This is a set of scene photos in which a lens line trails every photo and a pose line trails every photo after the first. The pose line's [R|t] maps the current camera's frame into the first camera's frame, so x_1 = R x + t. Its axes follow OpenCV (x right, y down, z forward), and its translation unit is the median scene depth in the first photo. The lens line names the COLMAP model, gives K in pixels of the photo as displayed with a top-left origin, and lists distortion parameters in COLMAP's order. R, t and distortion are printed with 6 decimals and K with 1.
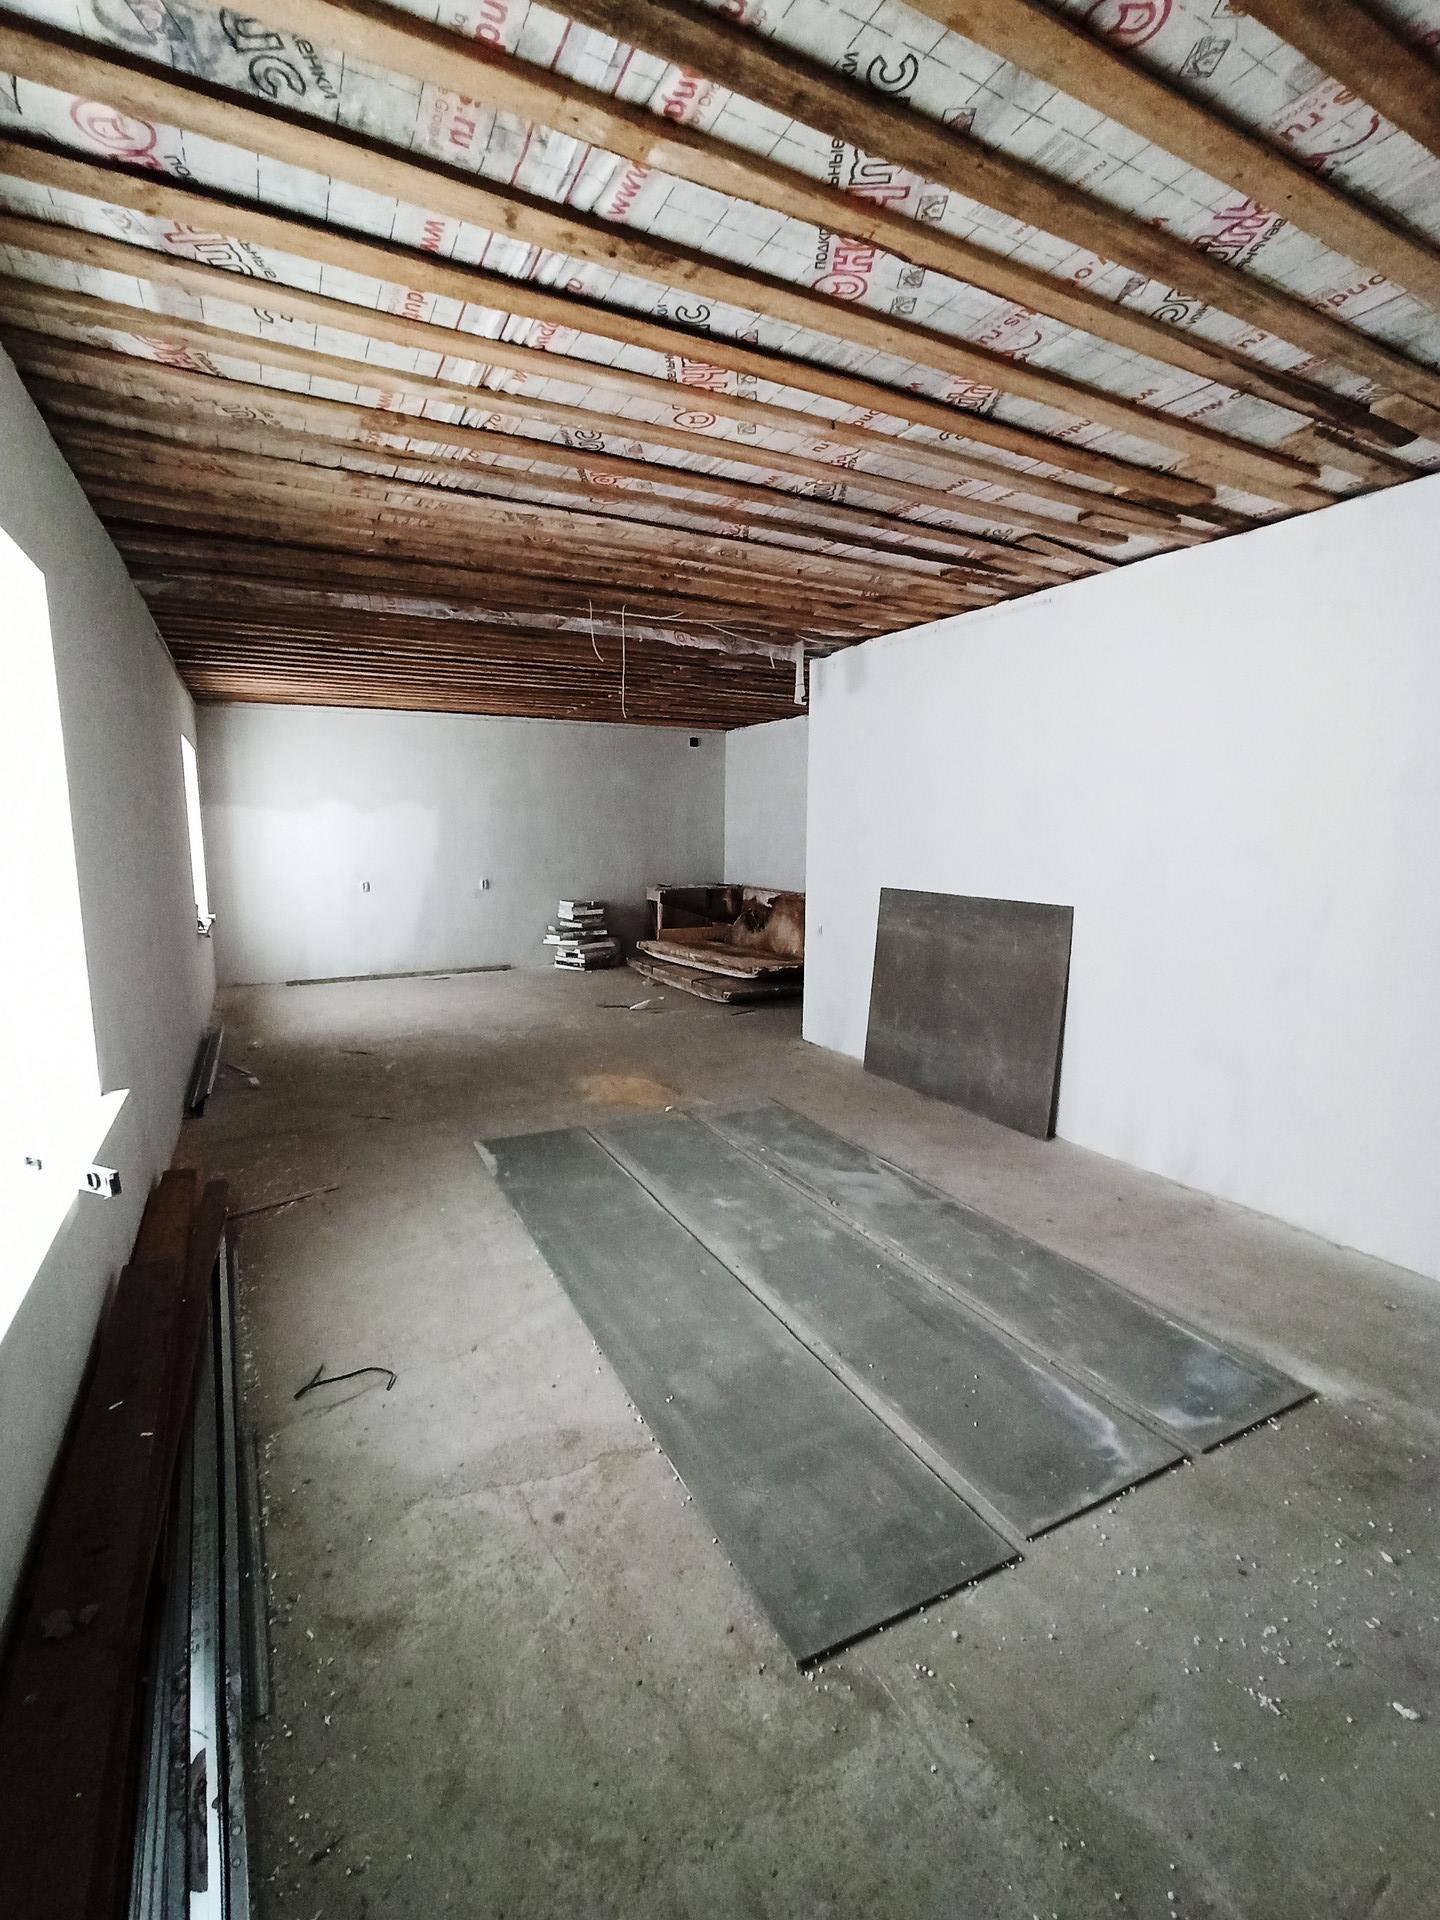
lens RADIAL K [[873.2, 0, 711.4], [0, 873.2, 962.5], [0, 0, 1]] dist [-0.064184, 0.038374]
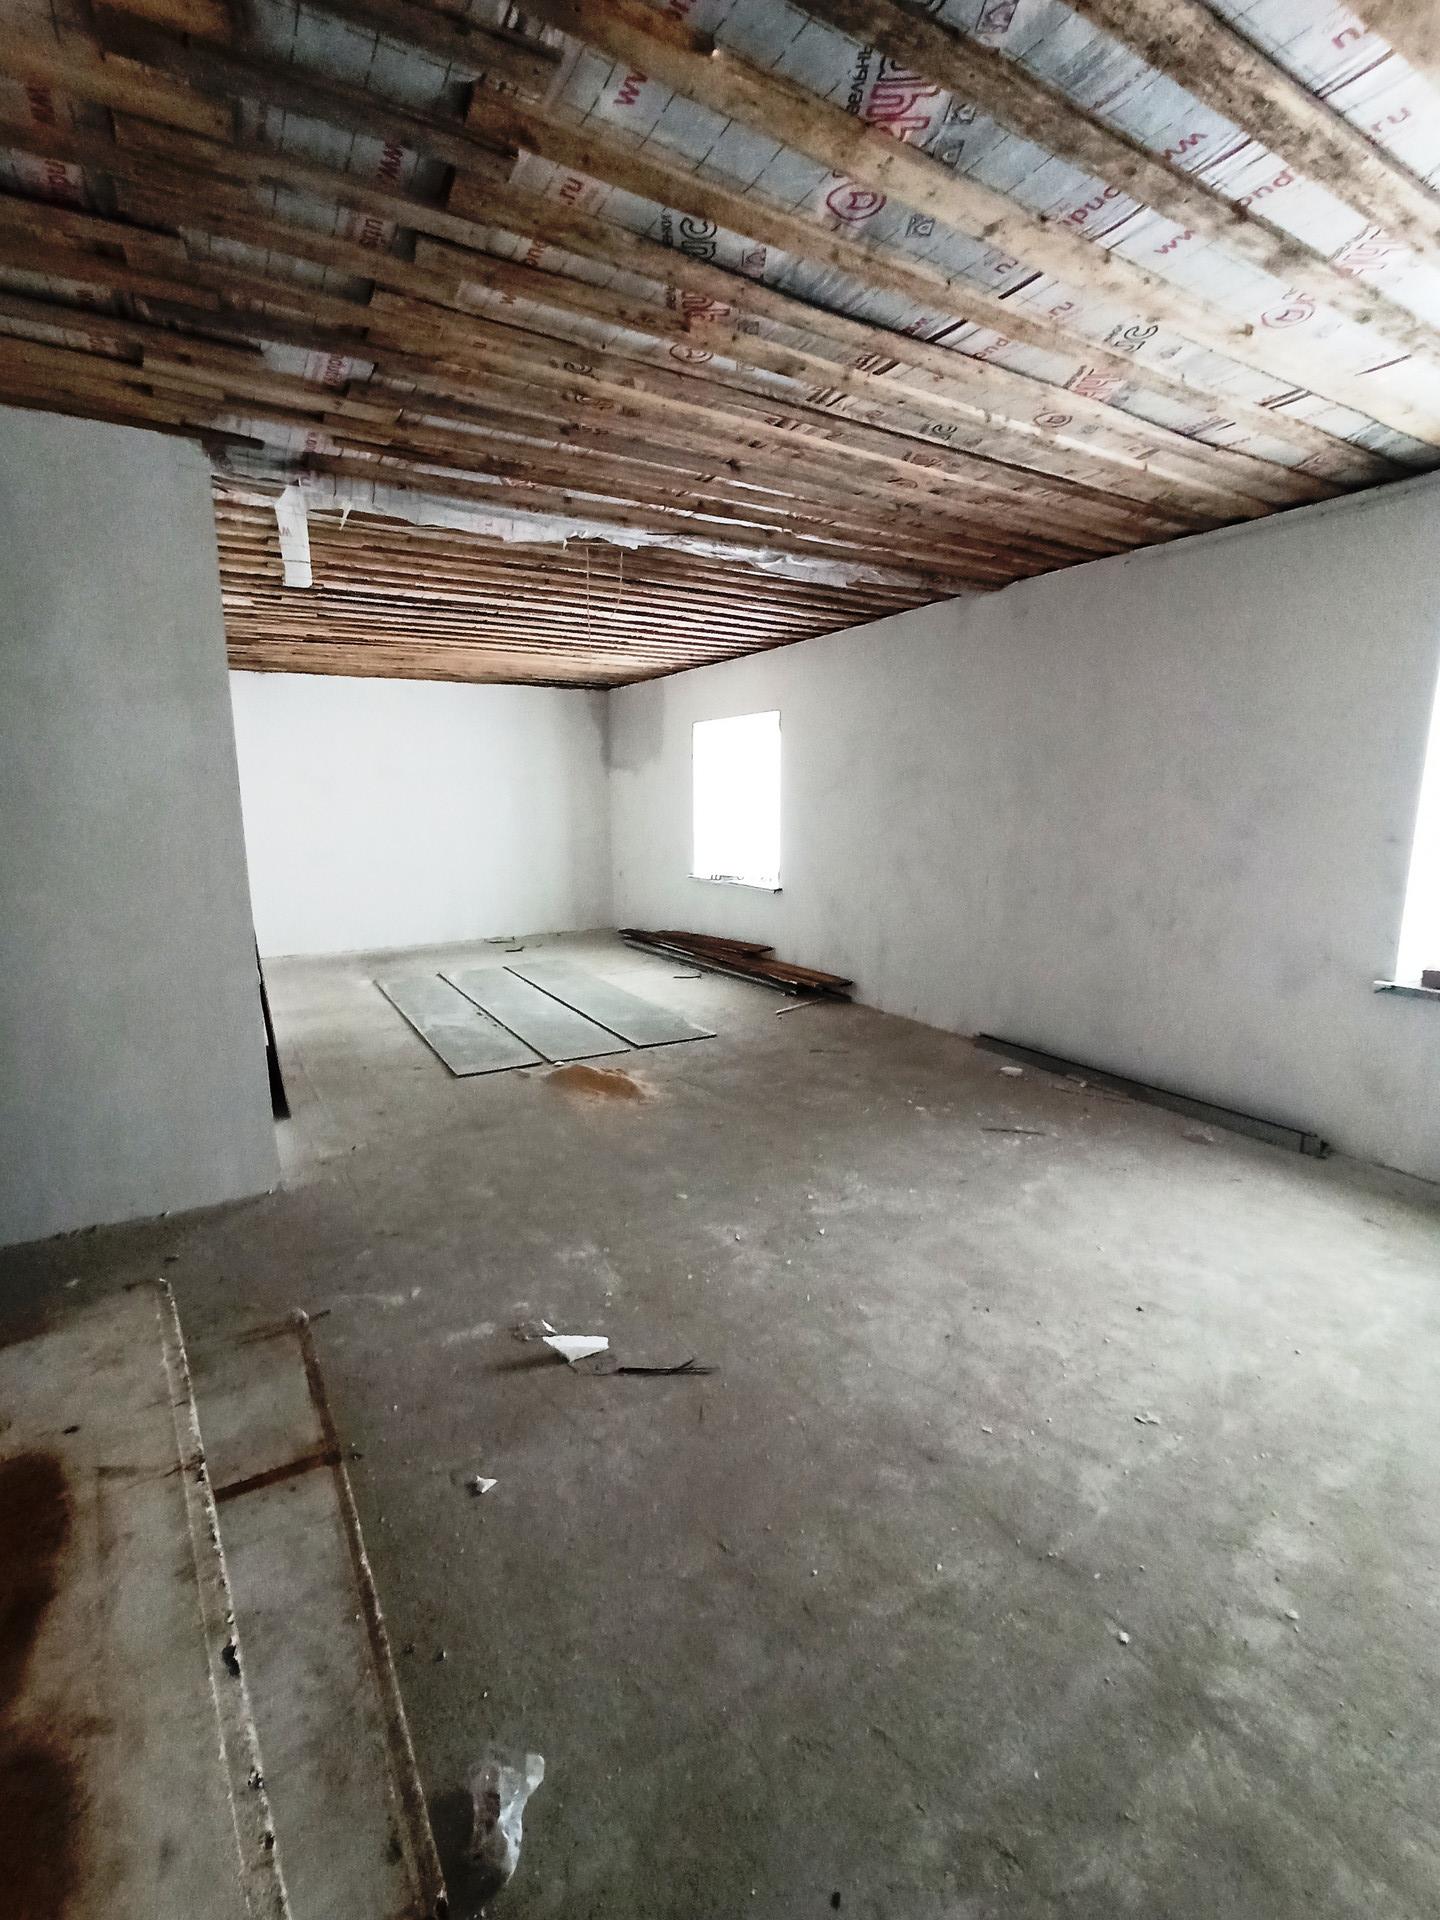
lens RADIAL K [[873.2, 0, 711.4], [0, 873.2, 962.5], [0, 0, 1]] dist [-0.064184, 0.038374]
pose [[-0.998797, 0.007337, -0.048490, -0.183535], [-0.009224, 0.942993, 0.332686, -0.306021], [0.048167, 0.332733, -0.941790, 2.011470]]
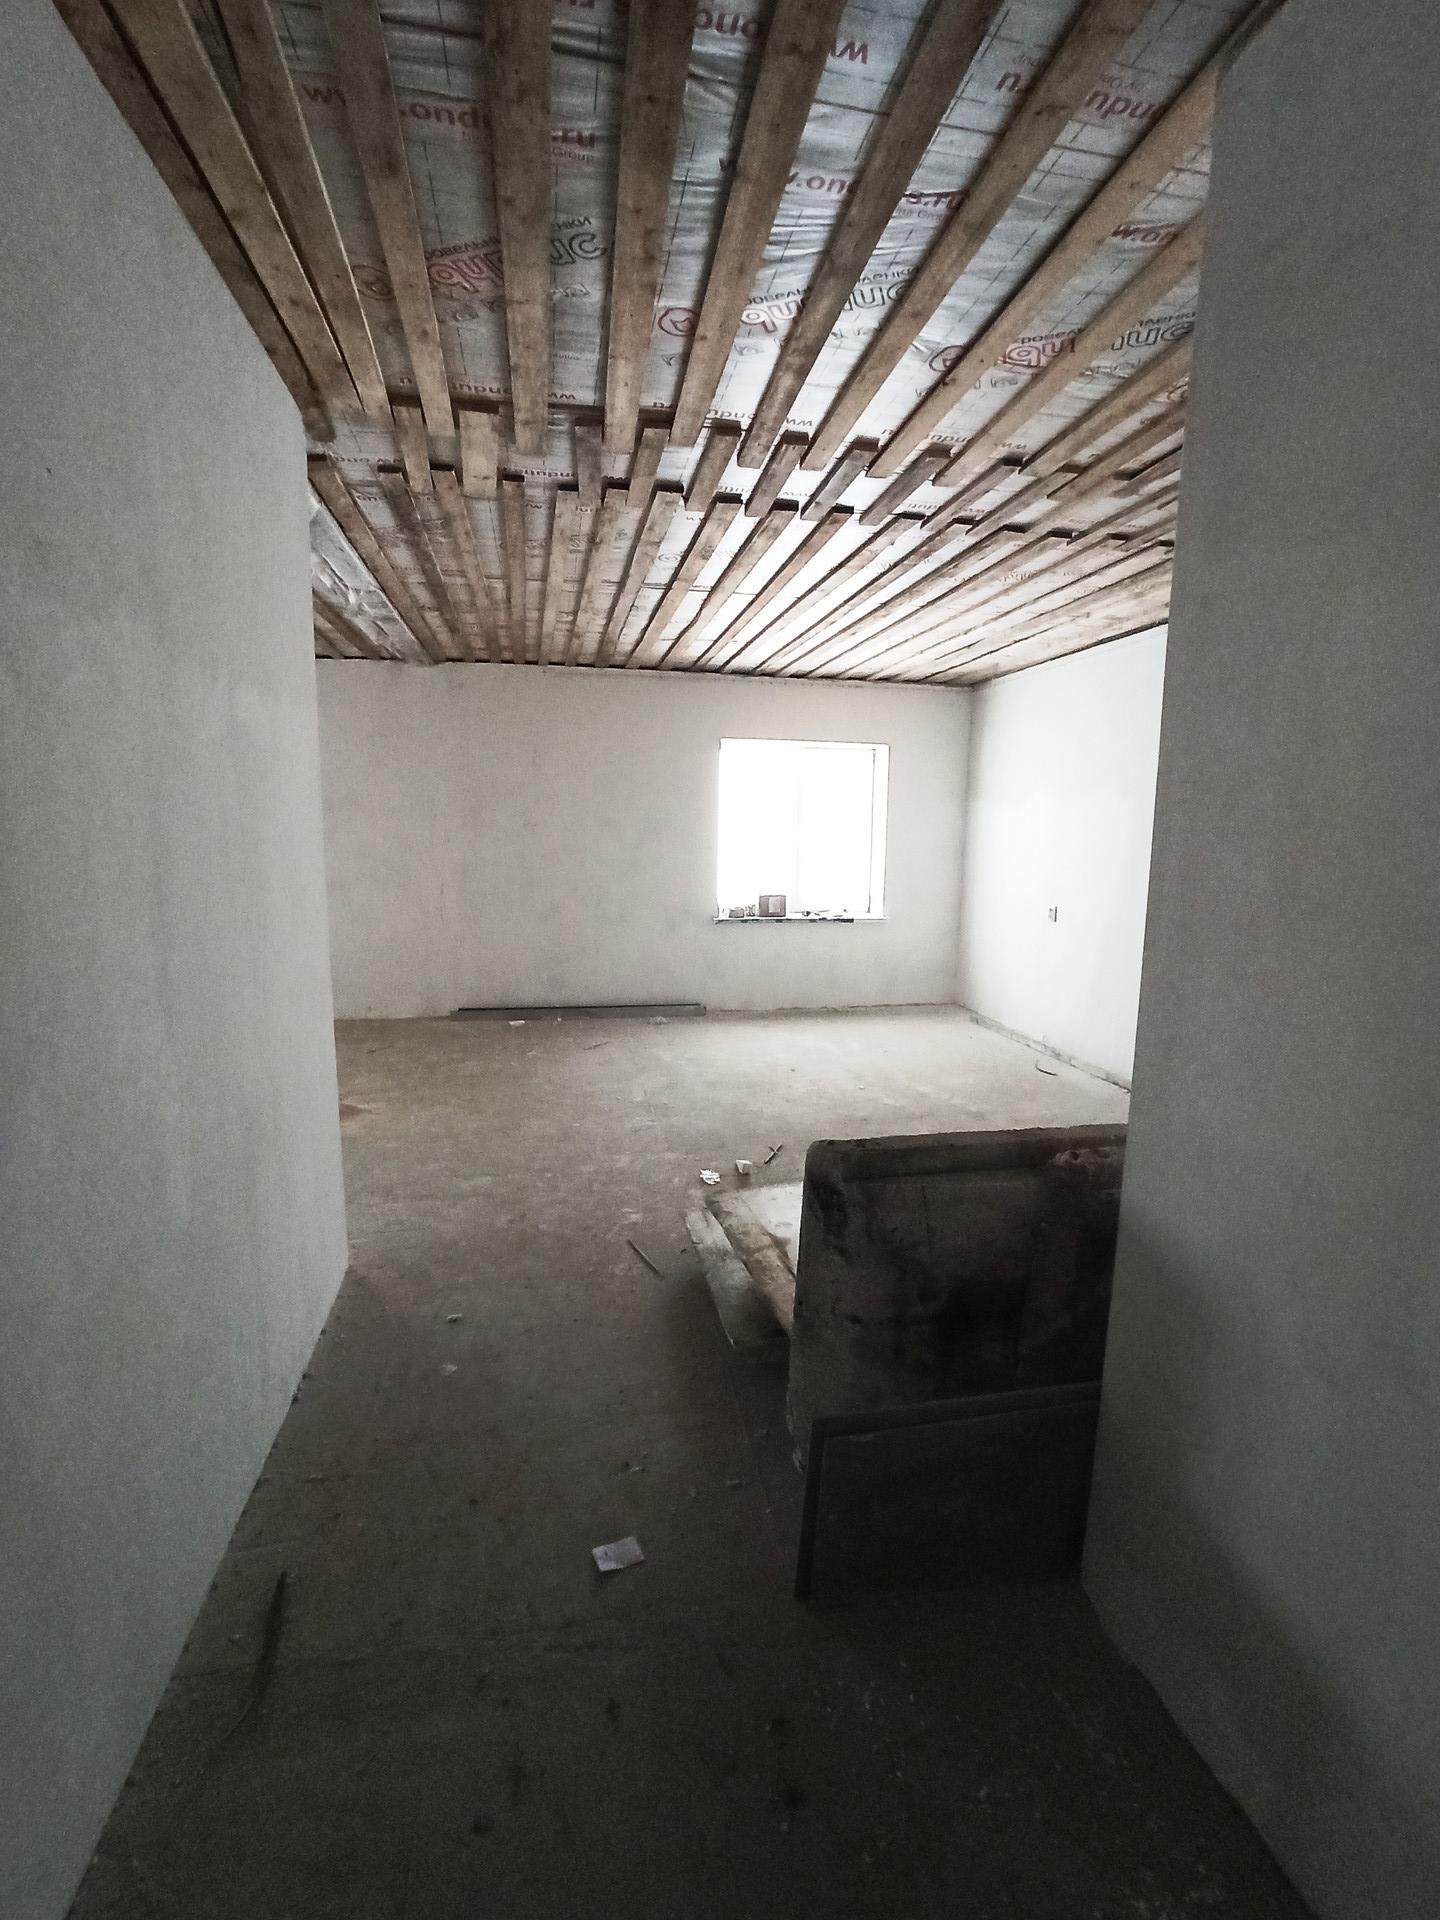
lens RADIAL K [[873.2, 0, 711.4], [0, 873.2, 962.5], [0, 0, 1]] dist [-0.064184, 0.038374]
pose [[-0.281027, 0.136806, -0.949899, 0.653792], [-0.159863, 0.969286, 0.186893, -0.258947], [0.946291, 0.204376, -0.250525, 1.738983]]
